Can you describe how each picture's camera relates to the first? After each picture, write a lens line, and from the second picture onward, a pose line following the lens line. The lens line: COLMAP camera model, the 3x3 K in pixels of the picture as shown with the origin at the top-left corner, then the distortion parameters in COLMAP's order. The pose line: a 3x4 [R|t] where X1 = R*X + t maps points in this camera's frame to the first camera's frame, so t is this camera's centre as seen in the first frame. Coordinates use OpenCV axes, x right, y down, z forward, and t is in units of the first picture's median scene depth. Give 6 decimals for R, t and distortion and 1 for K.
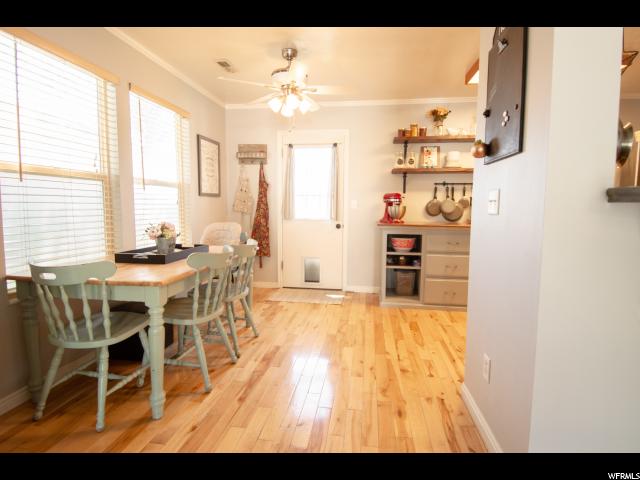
lens RADIAL K [[331.0, 0, 321.4], [0, 331.0, 236.5], [0, 0, 1]] dist [0.039573, -0.049299]
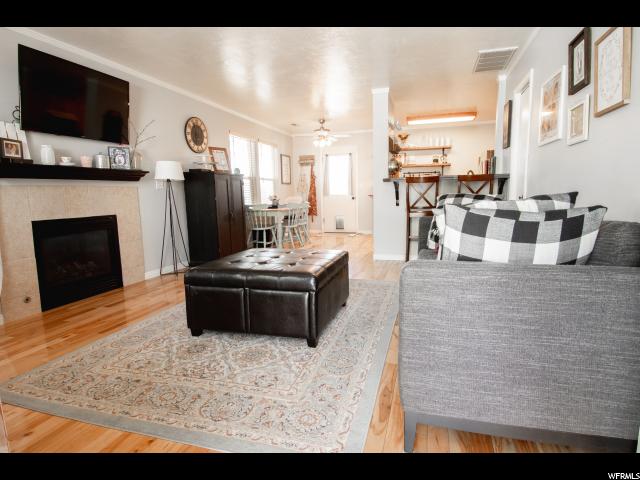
lens RADIAL K [[340.4, 0, 324.0], [0, 340.4, 237.3], [0, 0, 1]] dist [0.044934, -0.052177]
pose [[0.987354, -0.007295, -0.158360, 0.200782], [0.014234, 0.998985, 0.042728, 0.109576], [0.157888, -0.044442, 0.986456, -0.961831]]
